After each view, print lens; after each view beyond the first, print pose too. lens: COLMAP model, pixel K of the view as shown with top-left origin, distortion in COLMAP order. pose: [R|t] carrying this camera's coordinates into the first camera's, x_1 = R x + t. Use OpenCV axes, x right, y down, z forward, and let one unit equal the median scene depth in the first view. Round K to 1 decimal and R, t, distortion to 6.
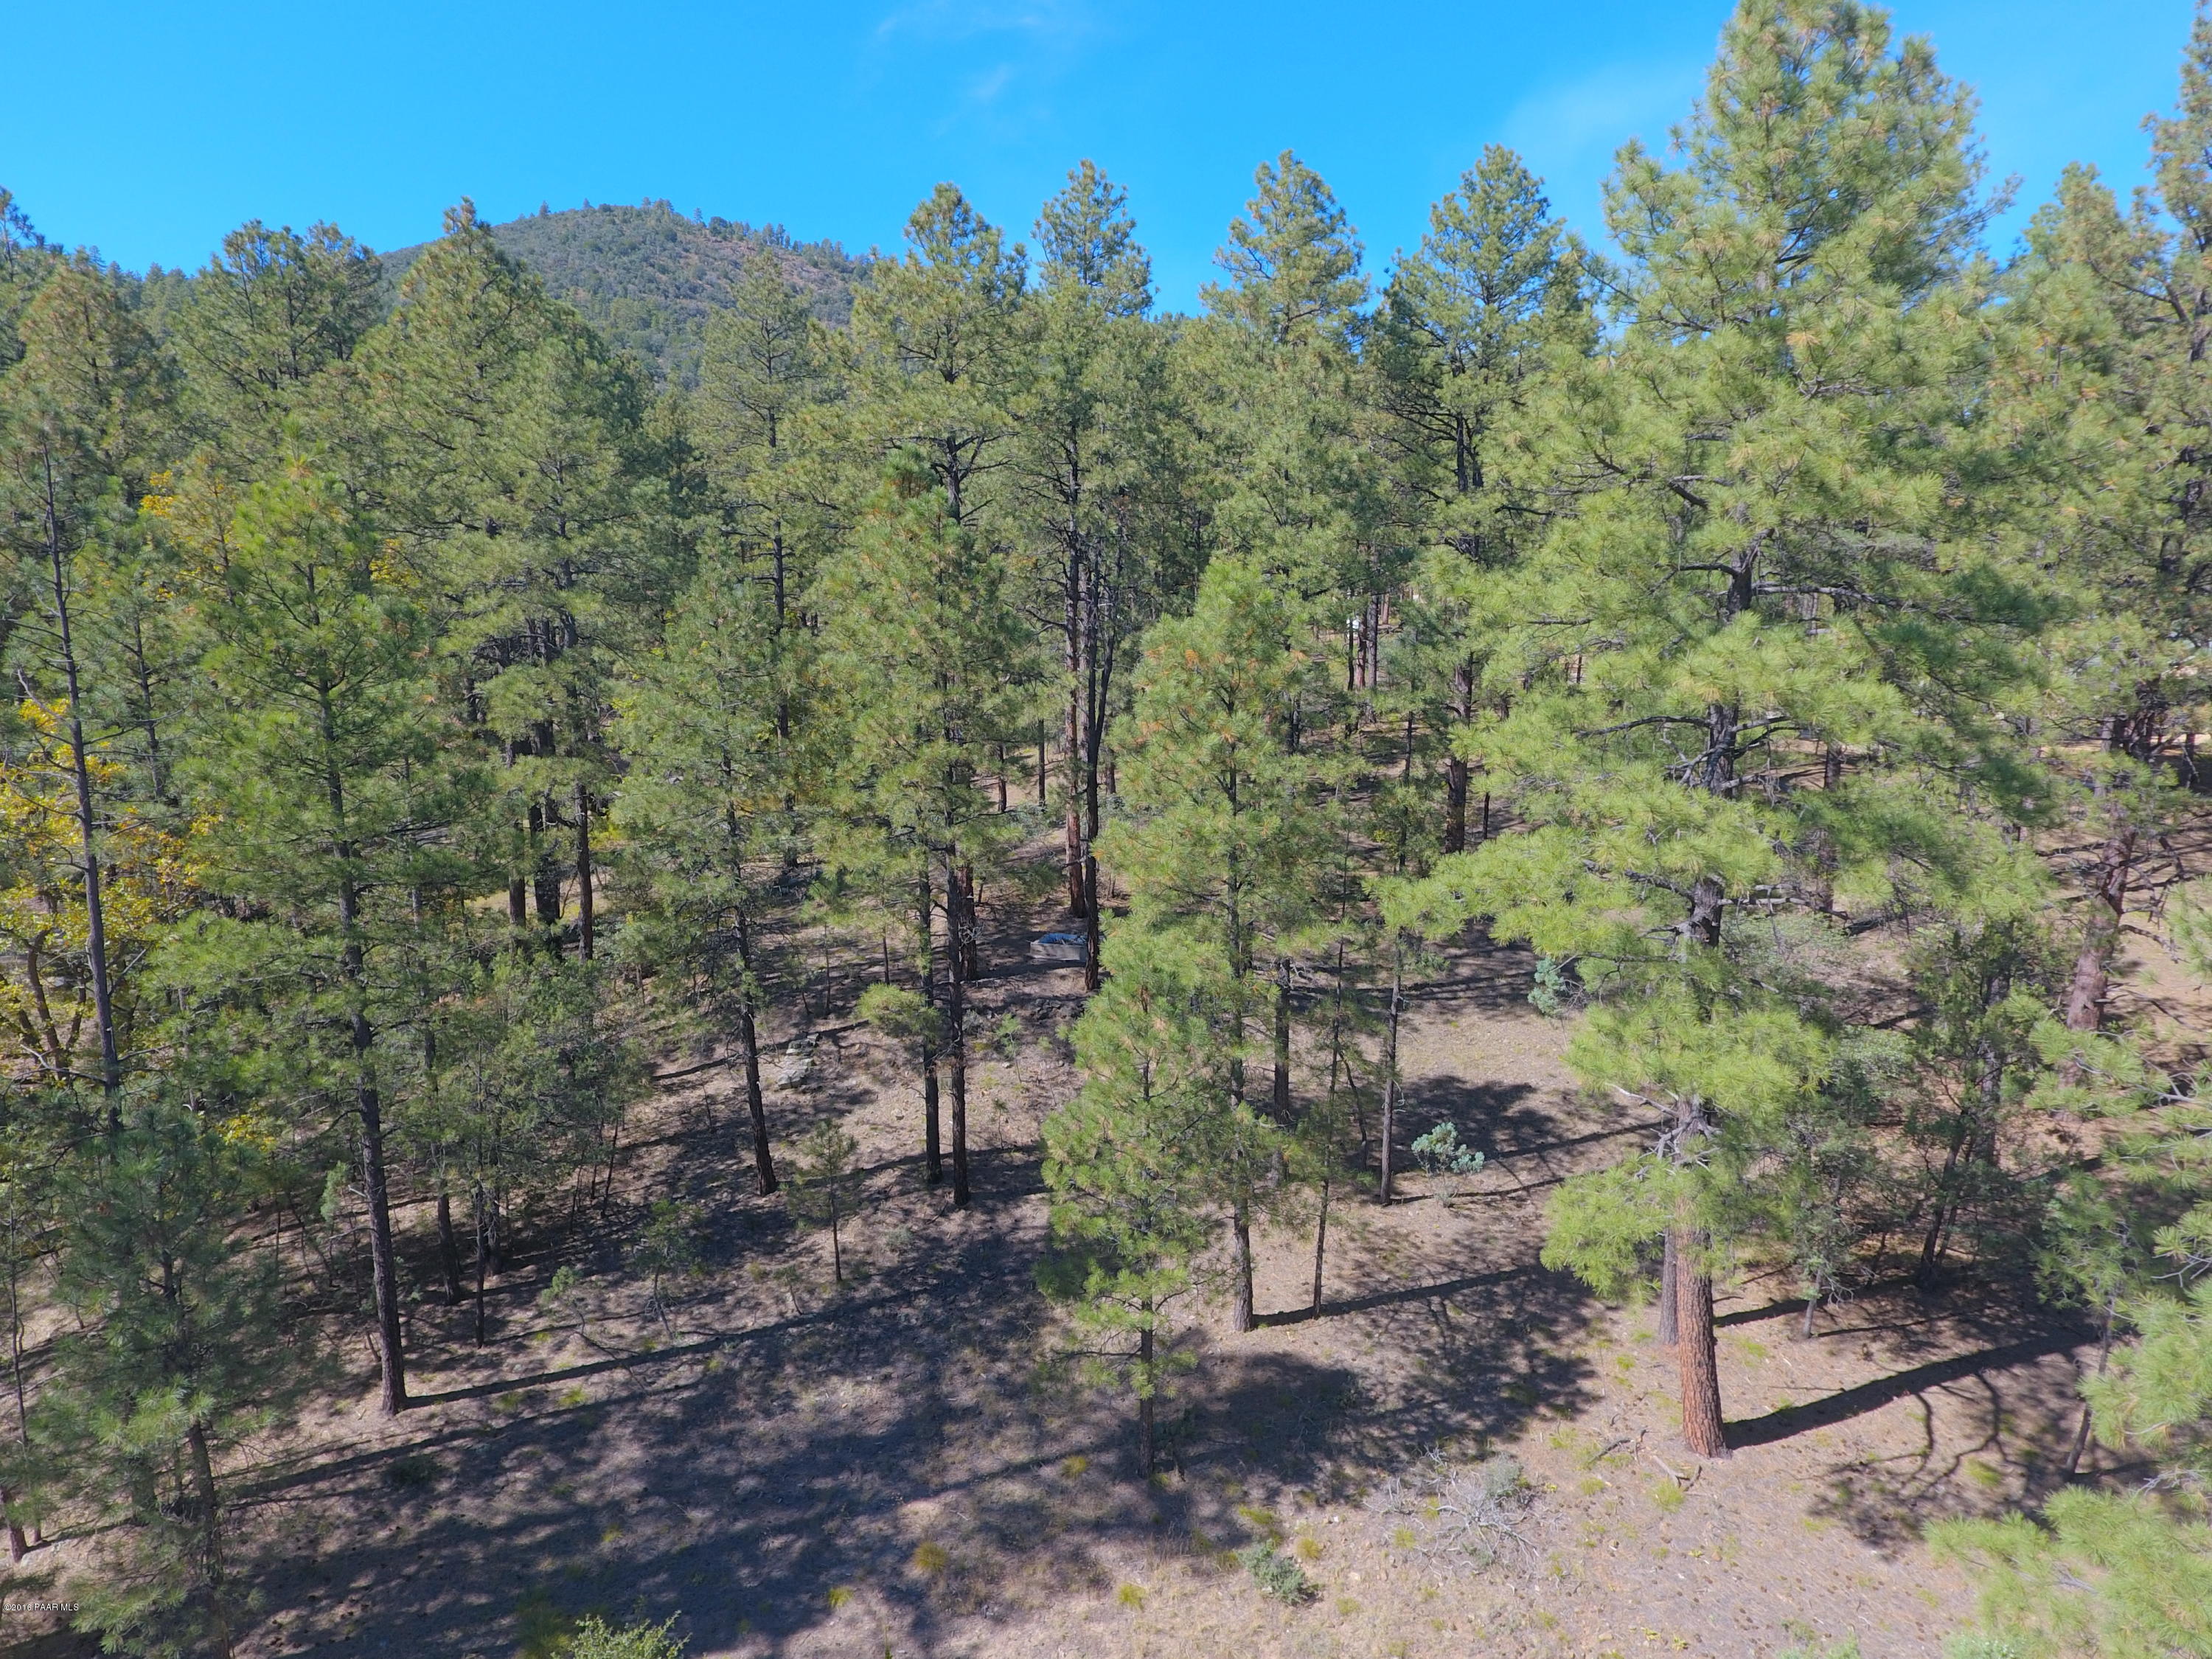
lens RADIAL K [[1296.3, 0, 1111.3], [0, 1296.3, 848.0], [0, 0, 1]] dist [0.002010, -0.002175]
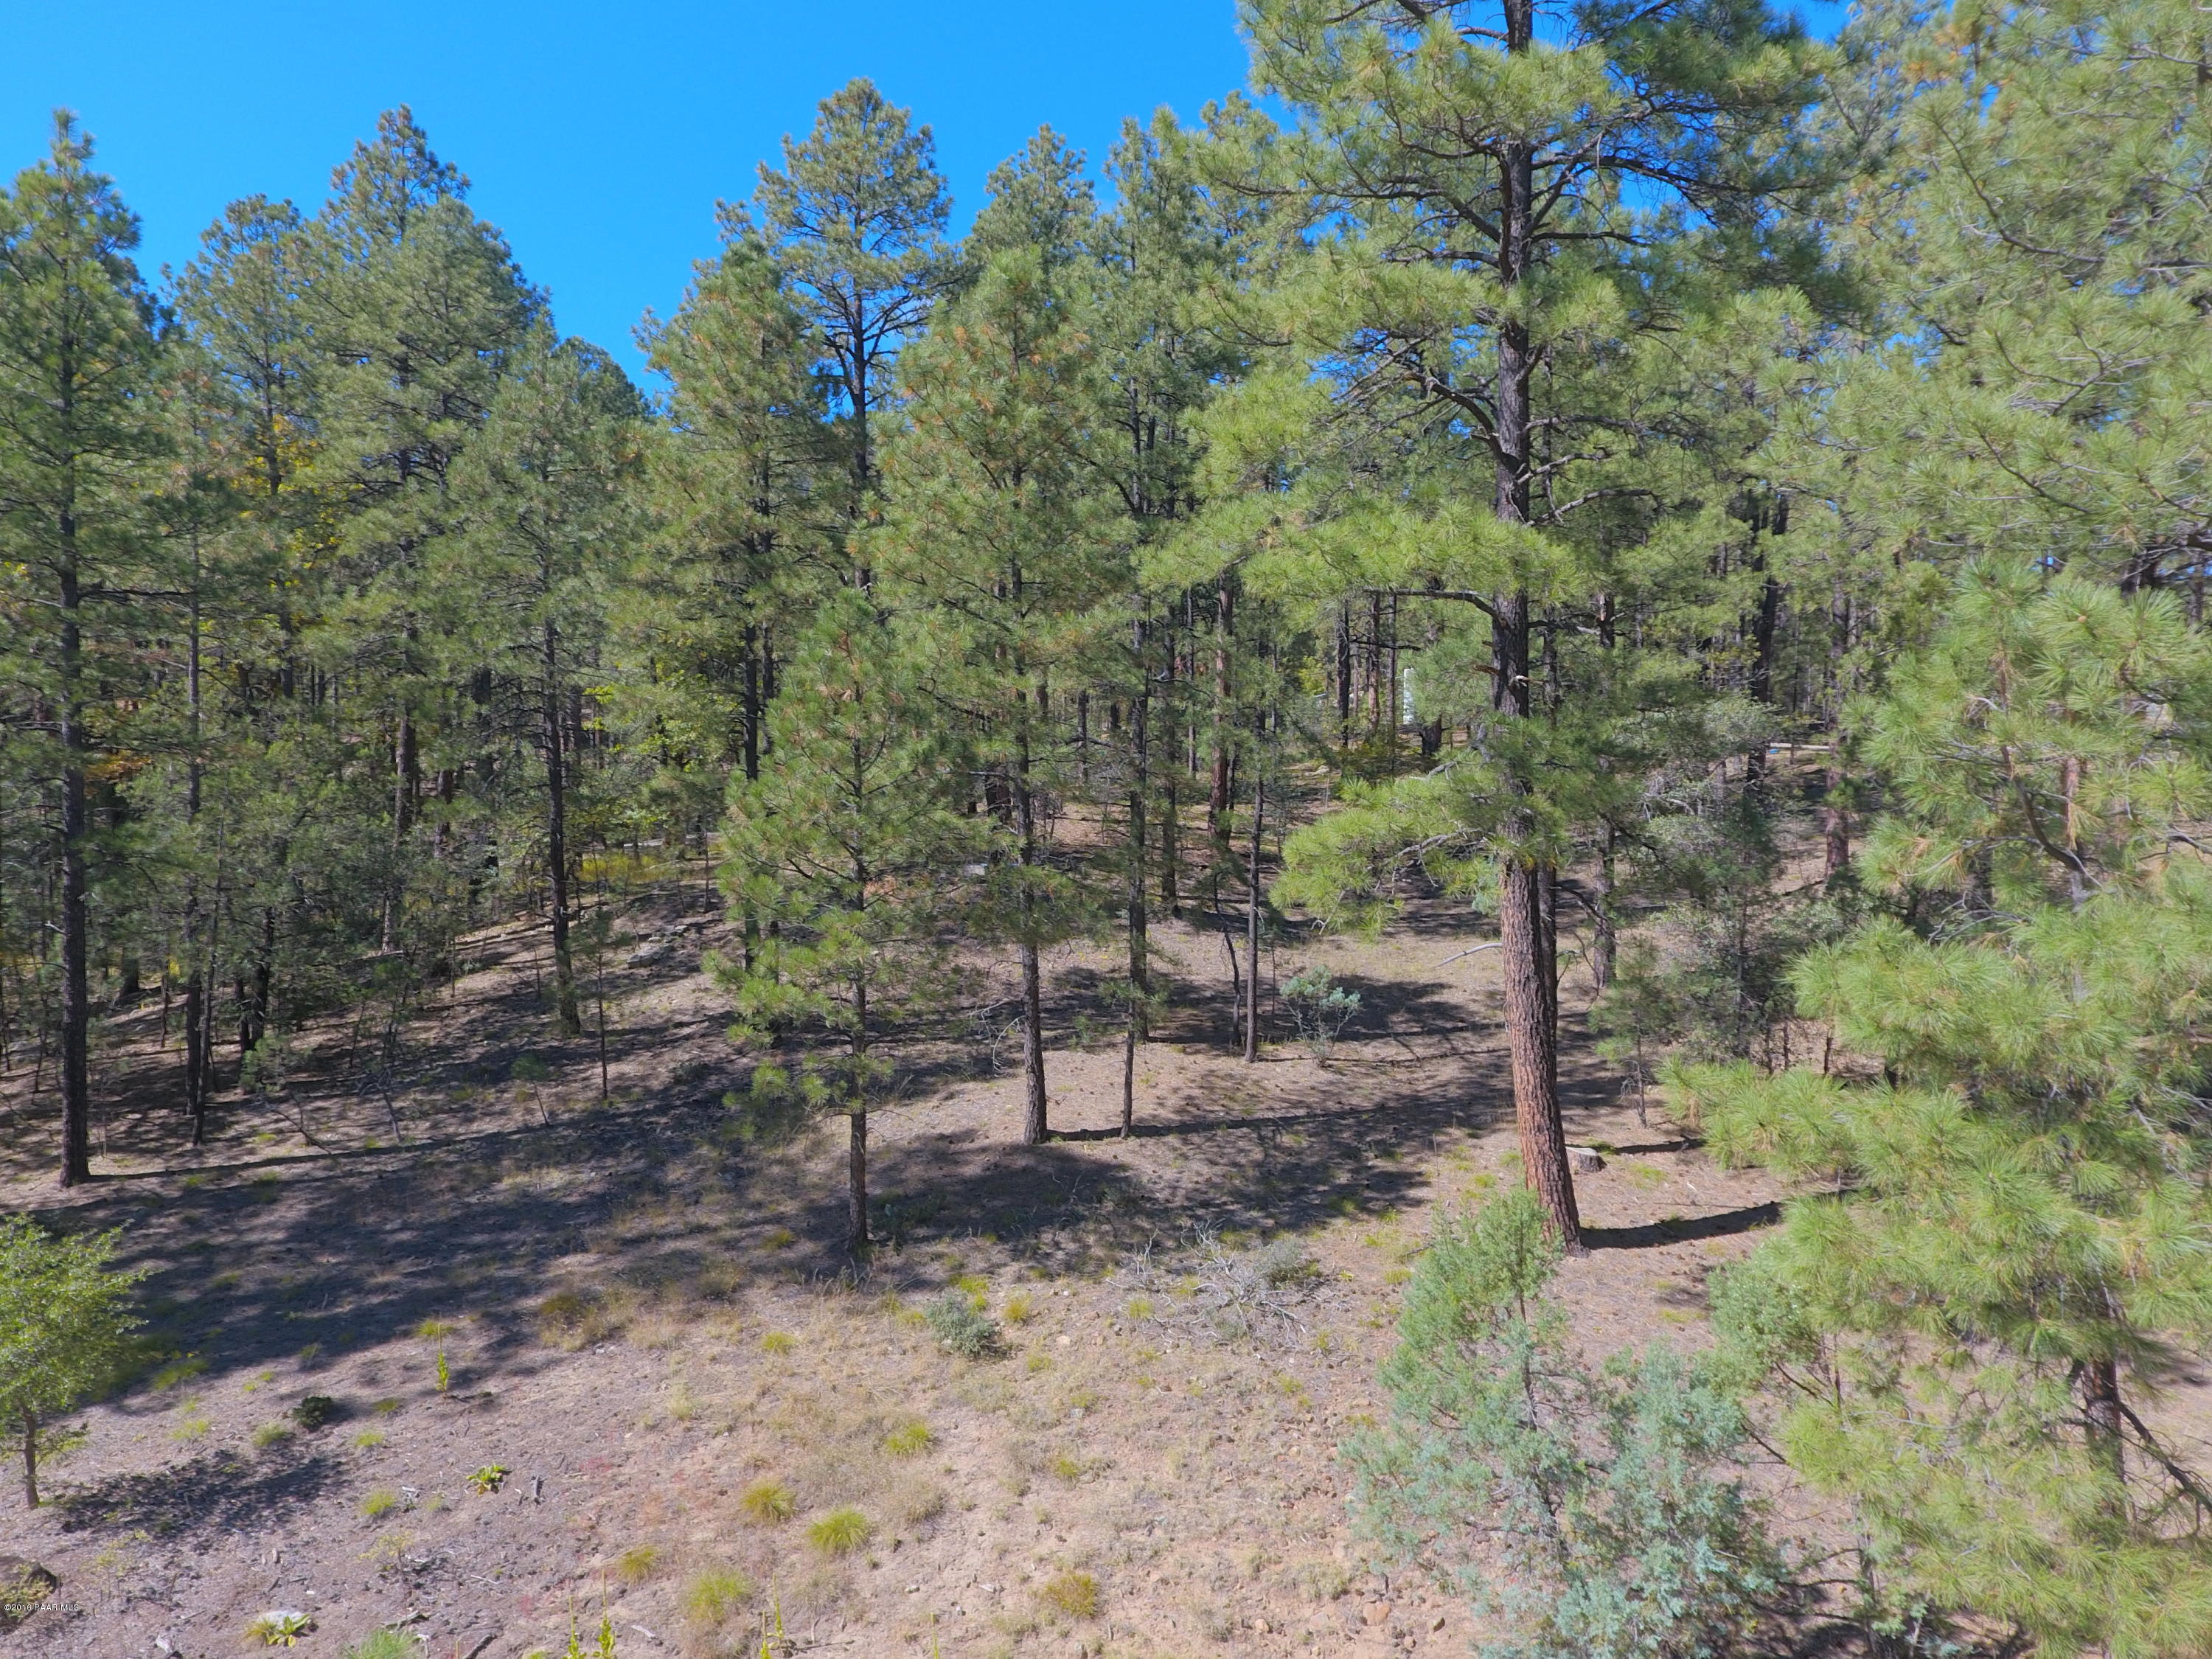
lens RADIAL K [[1296.3, 0, 1104.6], [0, 1296.3, 844.1], [0, 0, 1]] dist [0.002010, -0.002175]
pose [[0.995205, 0.009762, -0.097322, 0.226244], [-0.023311, 0.990008, -0.139072, 0.287951], [0.094992, 0.140674, 0.985488, 0.138601]]
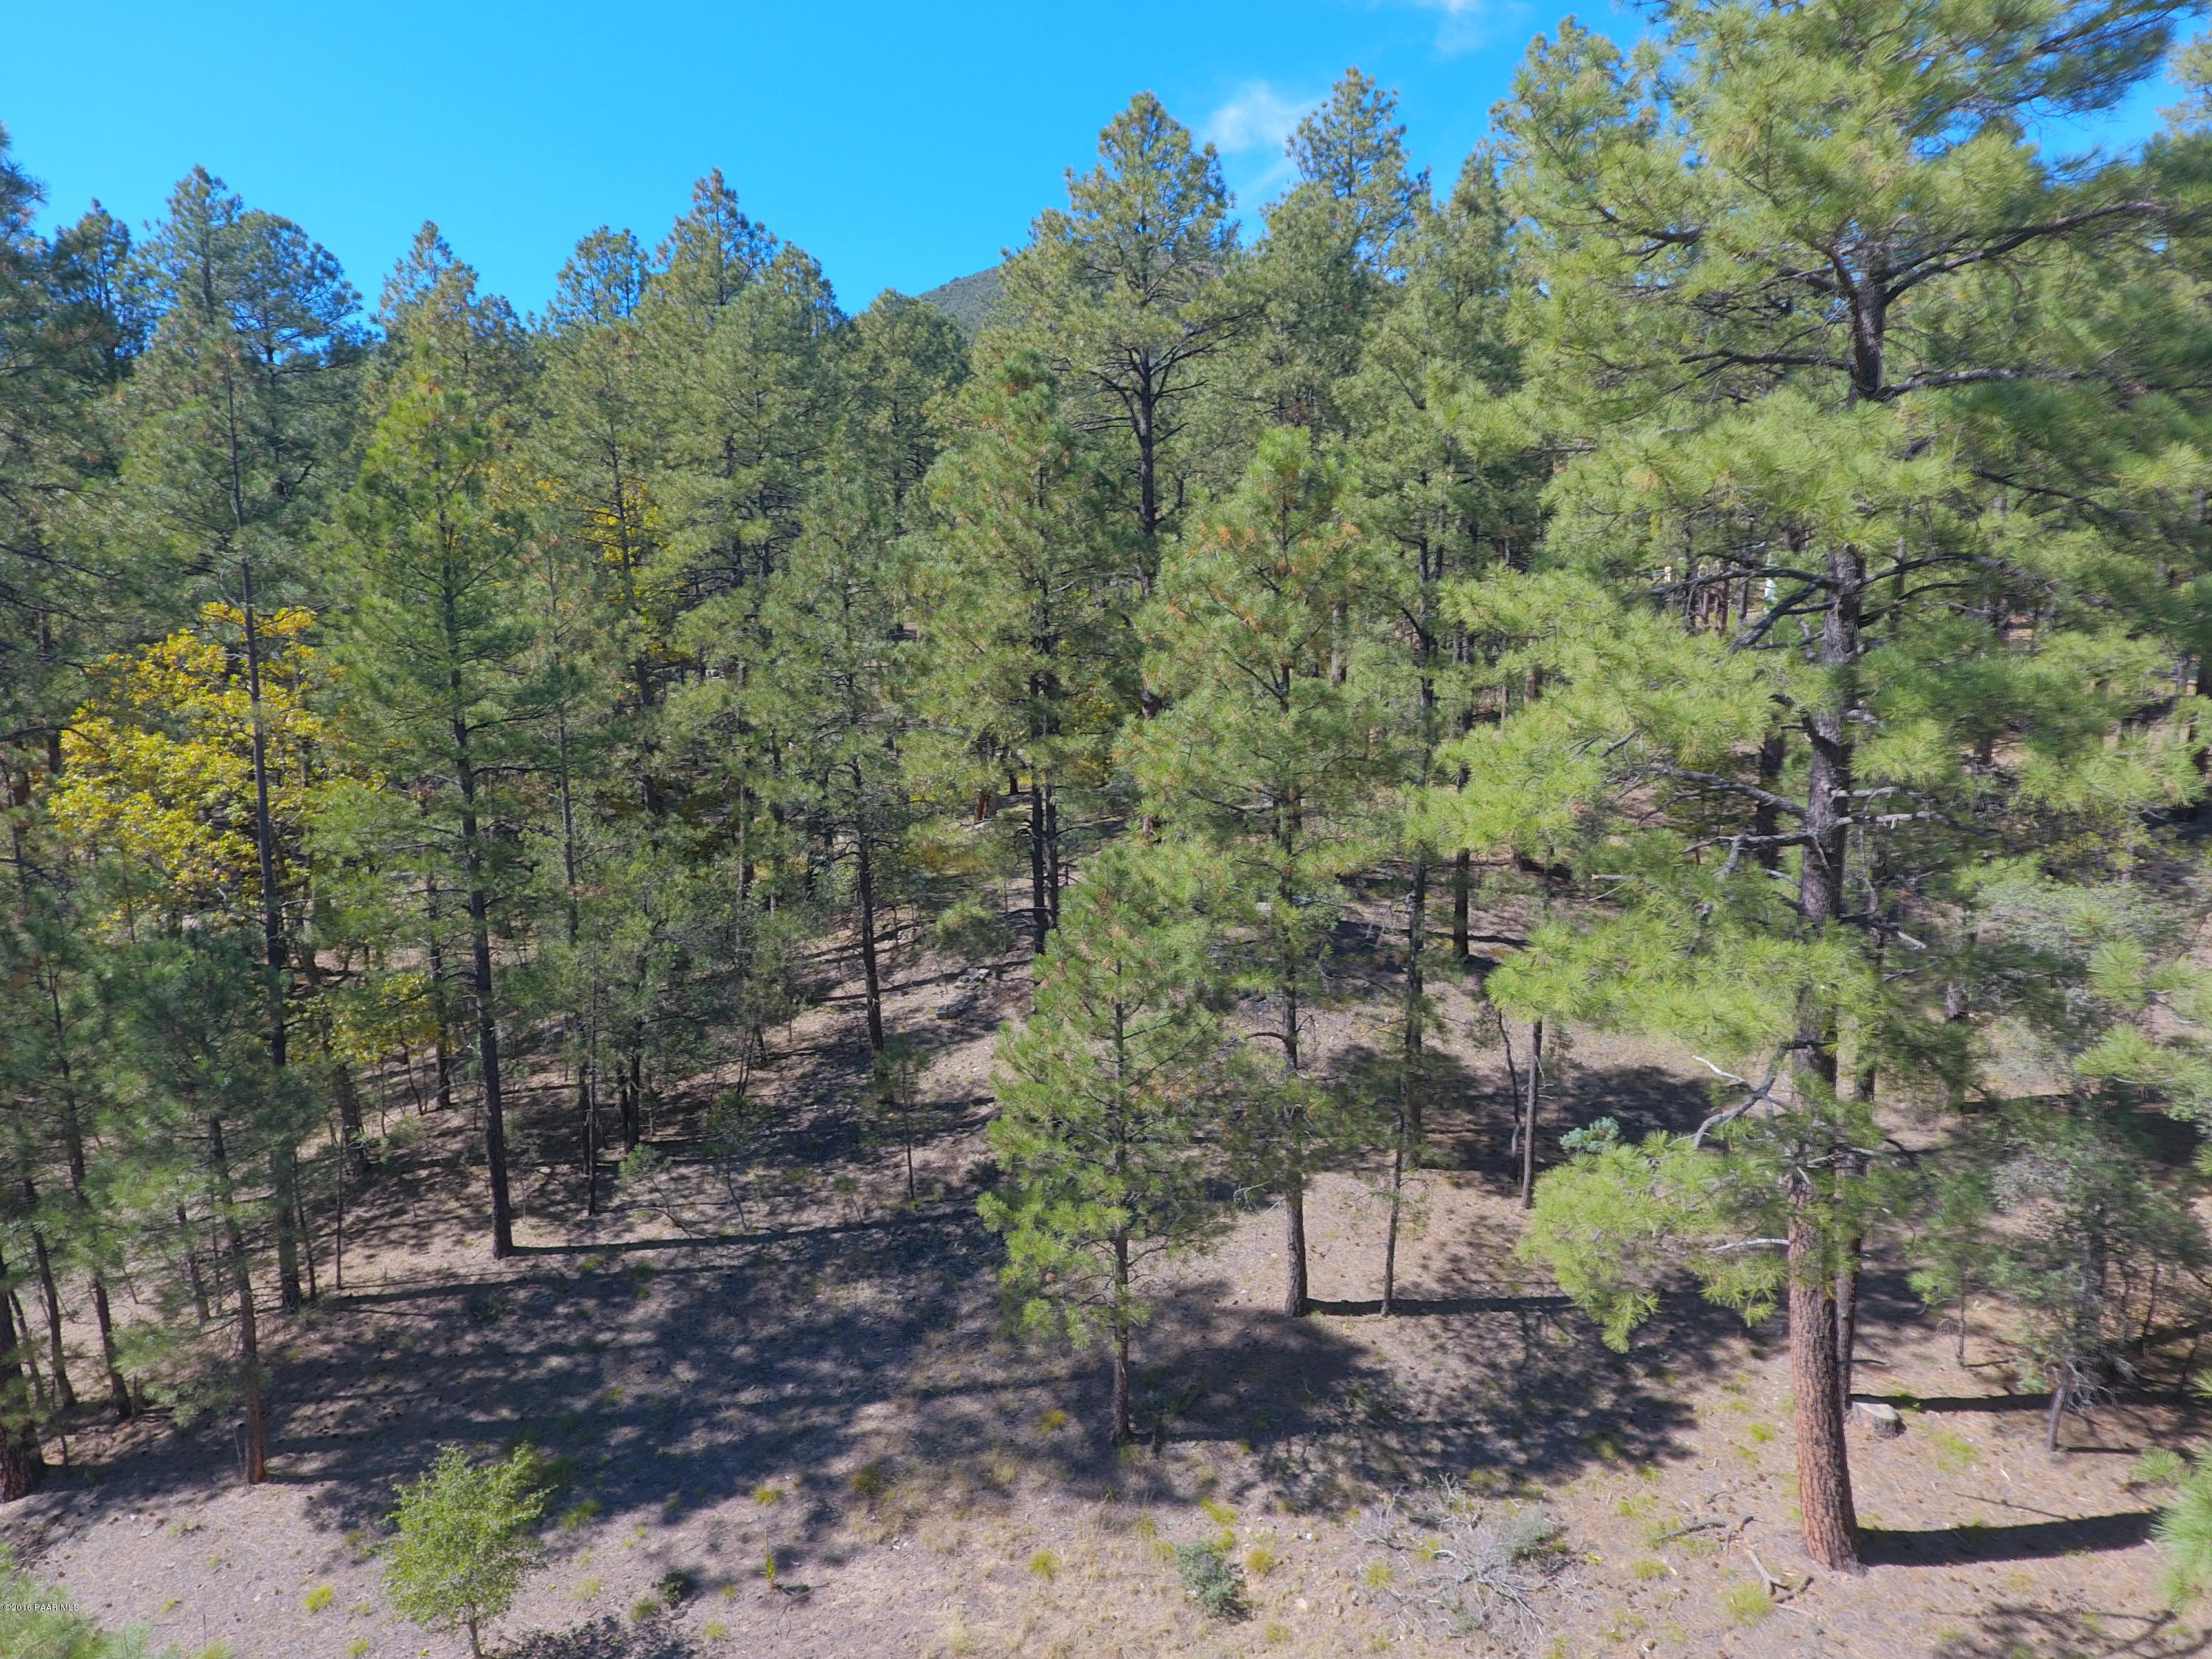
lens RADIAL K [[1296.3, 0, 1101.6], [0, 1296.3, 853.5], [0, 0, 1]] dist [0.002010, -0.002175]
pose [[0.941860, 0.047678, -0.332605, 0.253650], [-0.049391, 0.998774, 0.003307, 0.066224], [0.332355, 0.013312, 0.943060, 0.120738]]
